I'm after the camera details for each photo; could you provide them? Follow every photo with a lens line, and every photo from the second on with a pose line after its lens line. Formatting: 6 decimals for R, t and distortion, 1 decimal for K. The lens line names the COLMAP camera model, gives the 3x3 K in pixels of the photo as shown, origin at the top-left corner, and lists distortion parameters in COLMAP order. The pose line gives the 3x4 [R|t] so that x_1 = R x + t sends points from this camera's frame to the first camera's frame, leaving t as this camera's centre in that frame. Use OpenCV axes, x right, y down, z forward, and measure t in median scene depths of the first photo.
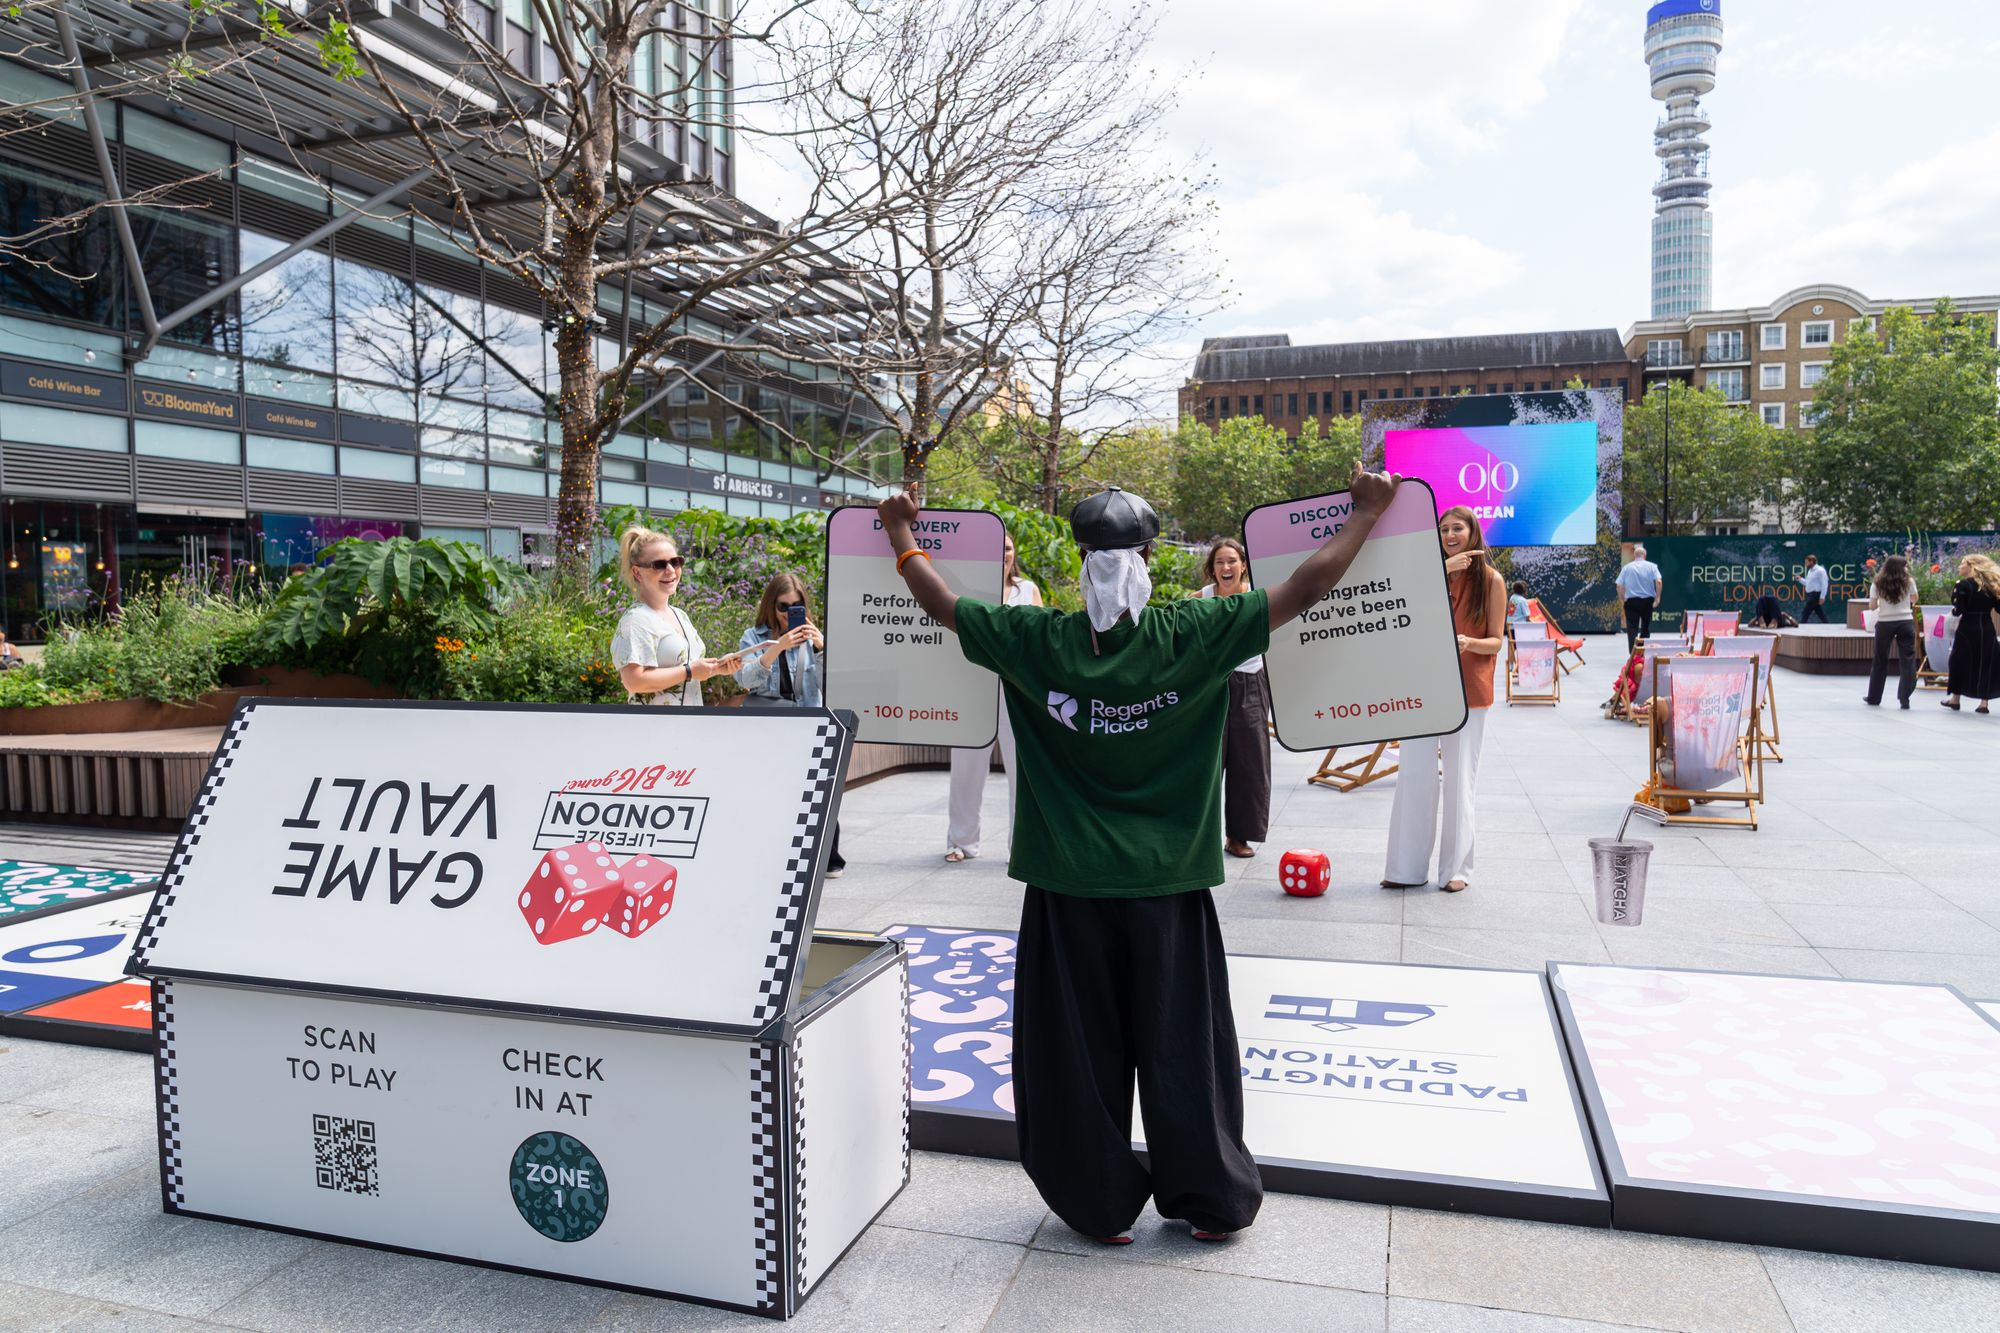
lens RADIAL K [[1396.1, 0, 1000.0], [0, 1396.1, 666.5], [0, 0, 1]] dist [-0.031900, 0.031310]
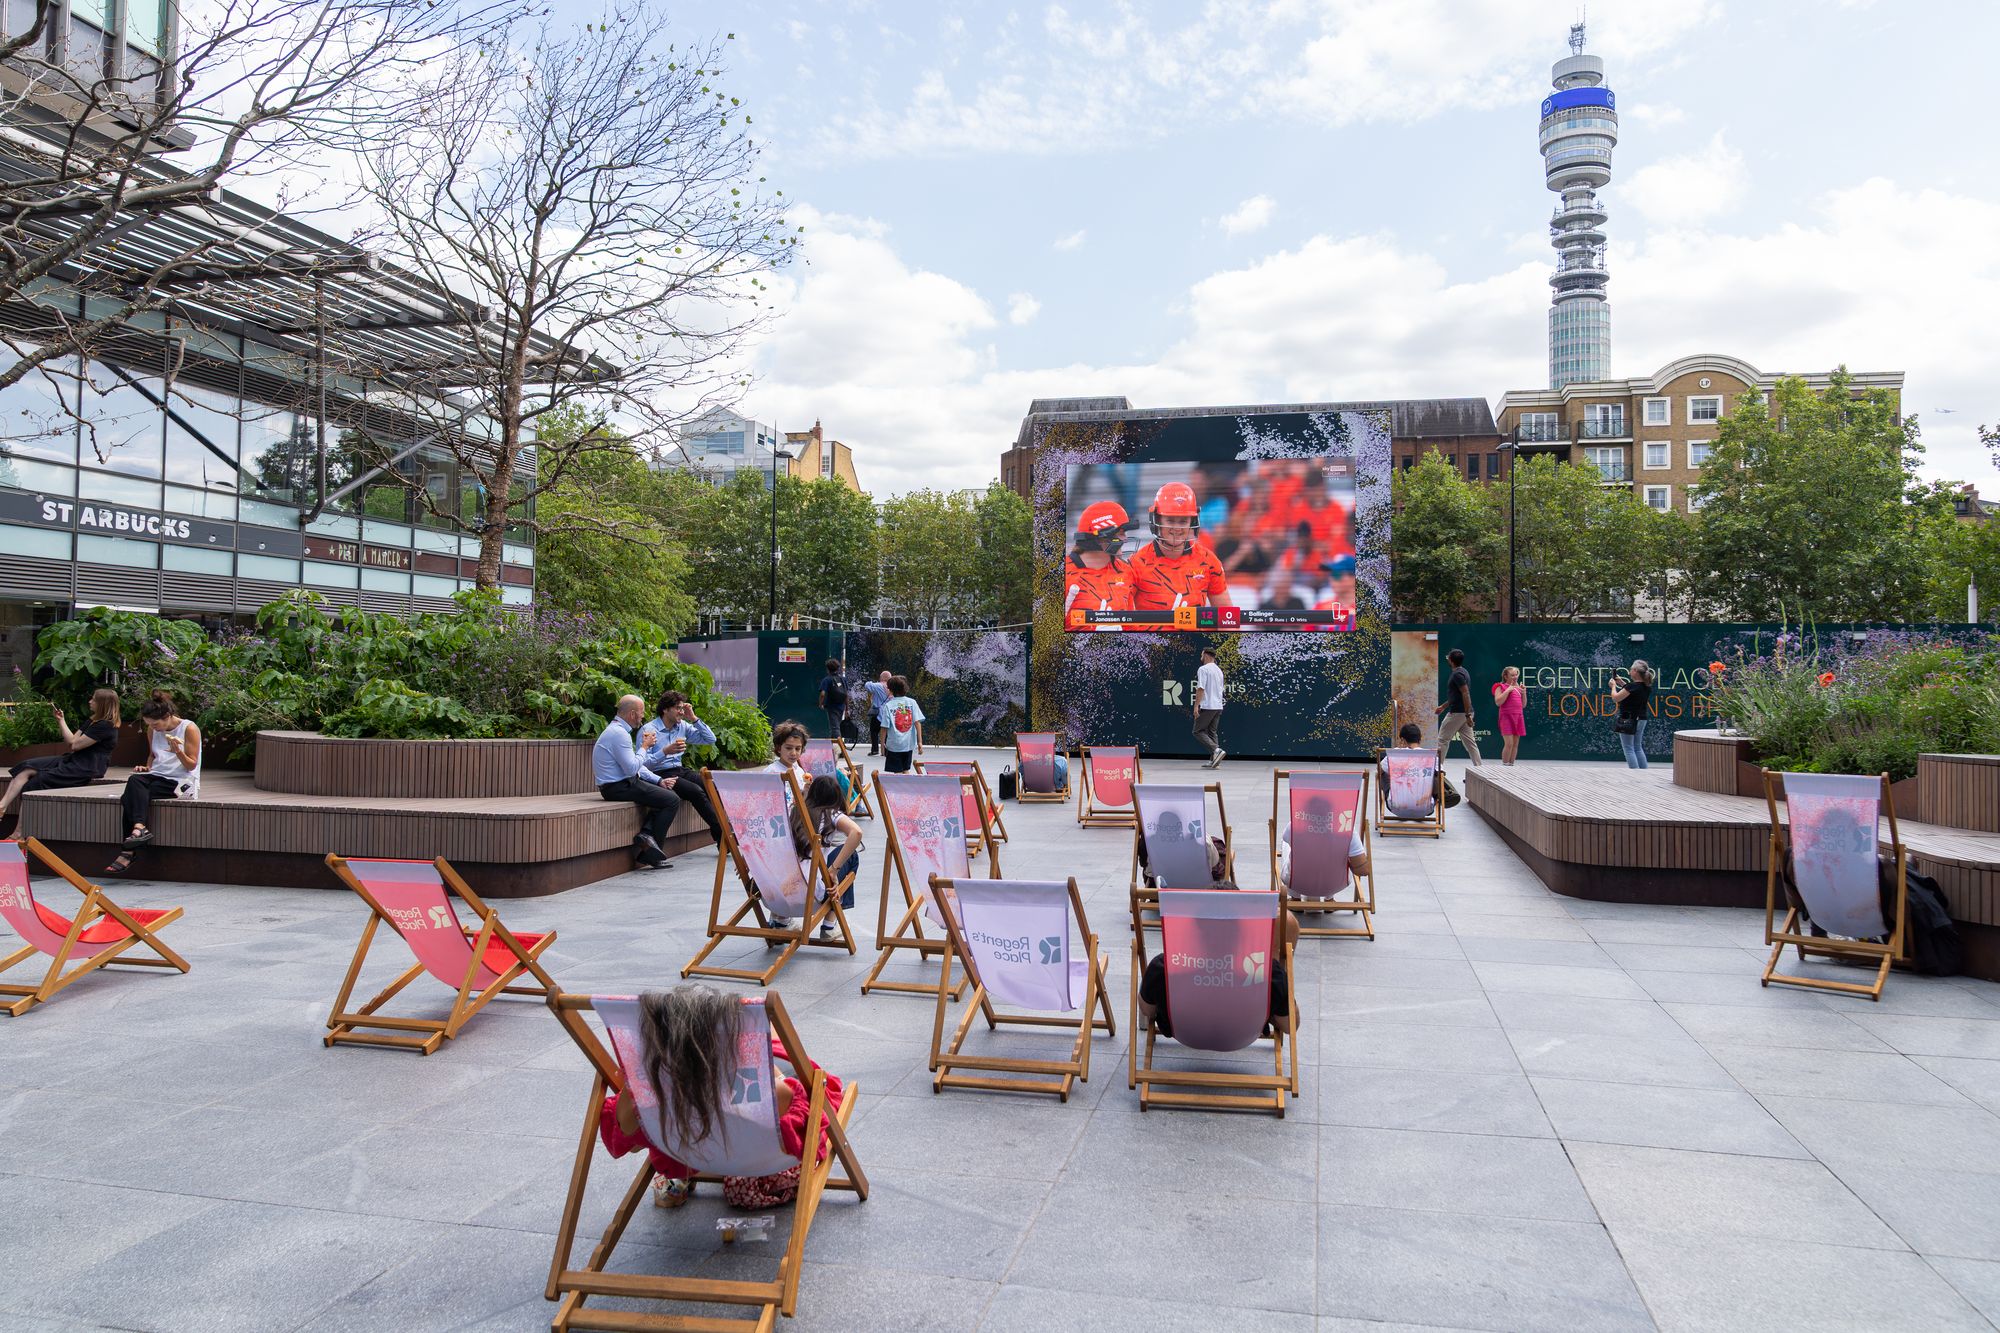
lens RADIAL K [[1447.3, 0, 981.4], [0, 1447.3, 638.7], [0, 0, 1]] dist [-0.013456, 0.033662]
pose [[0.998272, 0.021511, 0.054680, 0.079307], [-0.016972, 0.996475, -0.082159, -0.008589], [-0.056255, 0.081089, 0.995118, 0.114656]]
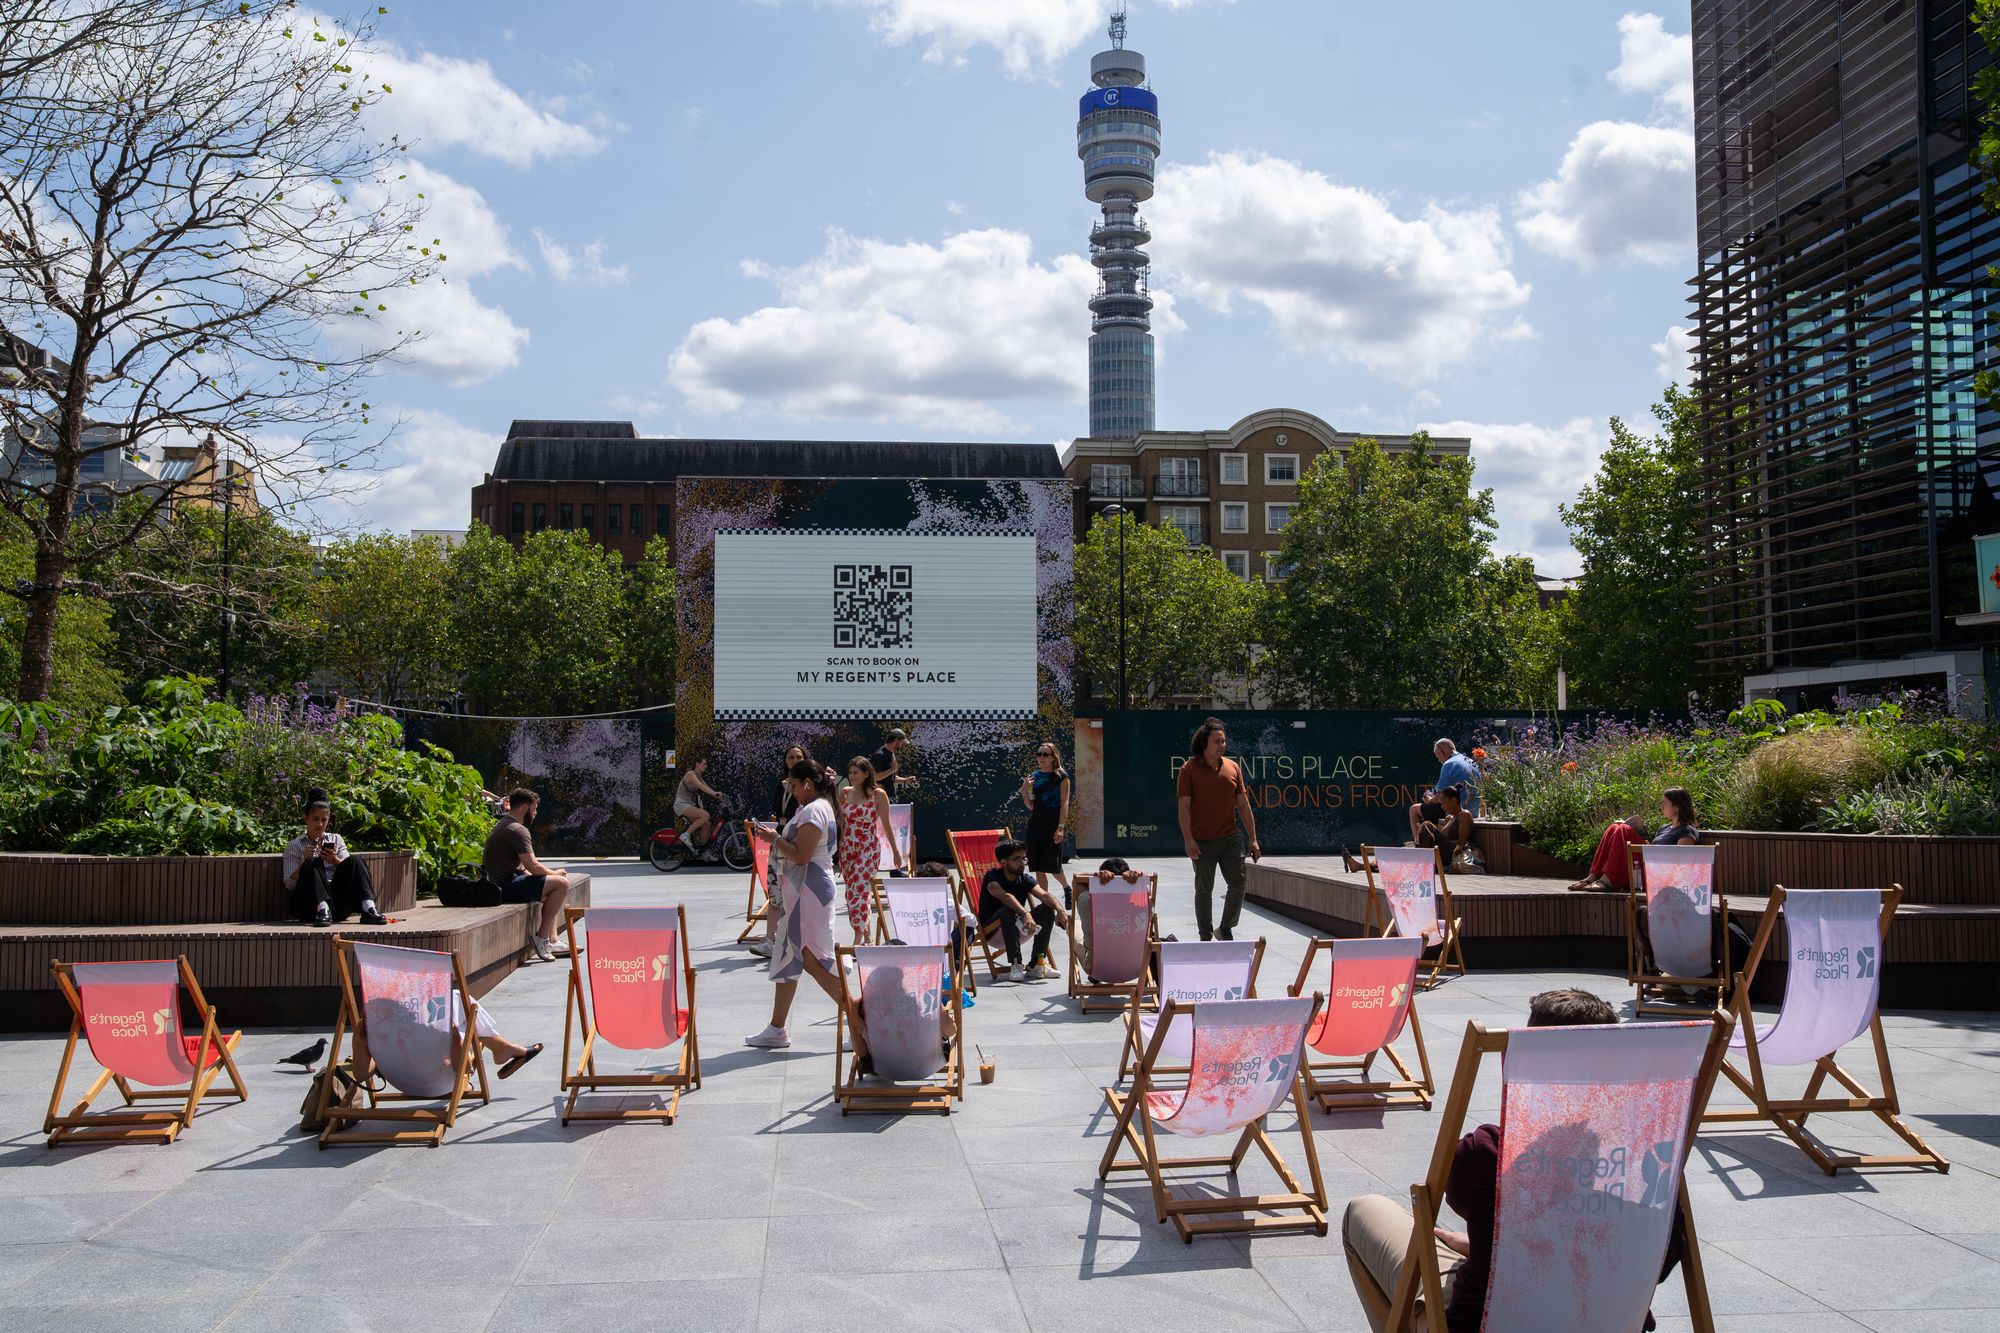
lens RADIAL K [[1832.6, 0, 1000.0], [0, 1832.6, 666.5], [0, 0, 1]] dist [-0.007188, 0.022545]
pose [[0.925918, 0.030543, 0.376488, 0.037809], [0.012849, 0.993602, -0.112207, -0.007162], [-0.377507, 0.108732, 0.919601, 0.091051]]
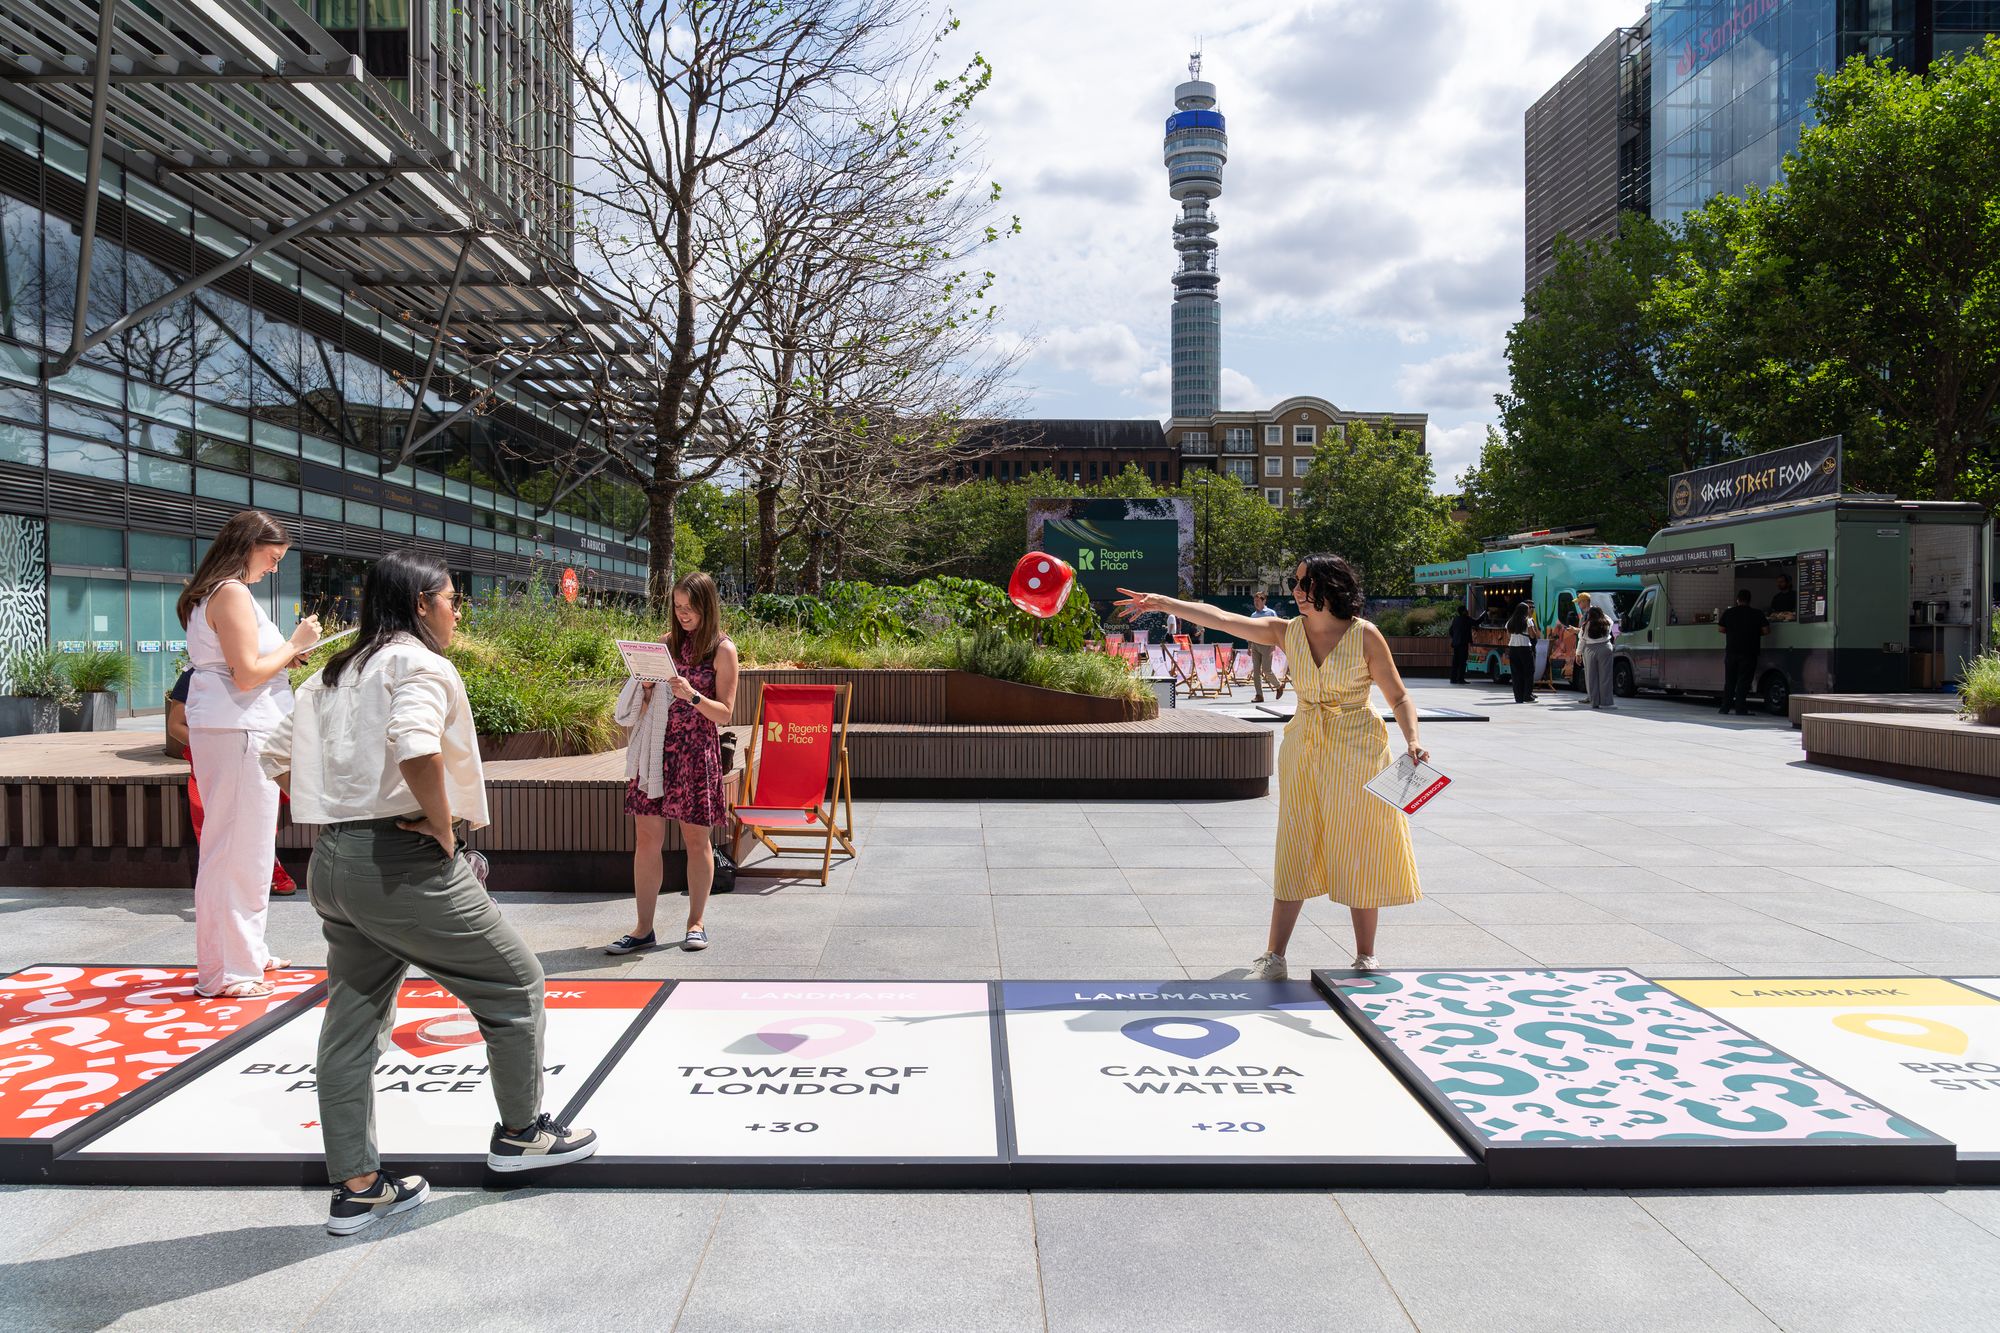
lens RADIAL K [[1447.3, 0, 981.4], [0, 1447.3, 638.7], [0, 0, 1]] dist [-0.013456, 0.033662]
pose [[0.951966, 0.012931, 0.305930, -0.103042], [0.002228, 0.998789, -0.049148, 0.012644], [-0.306195, 0.047469, 0.950785, -0.174187]]
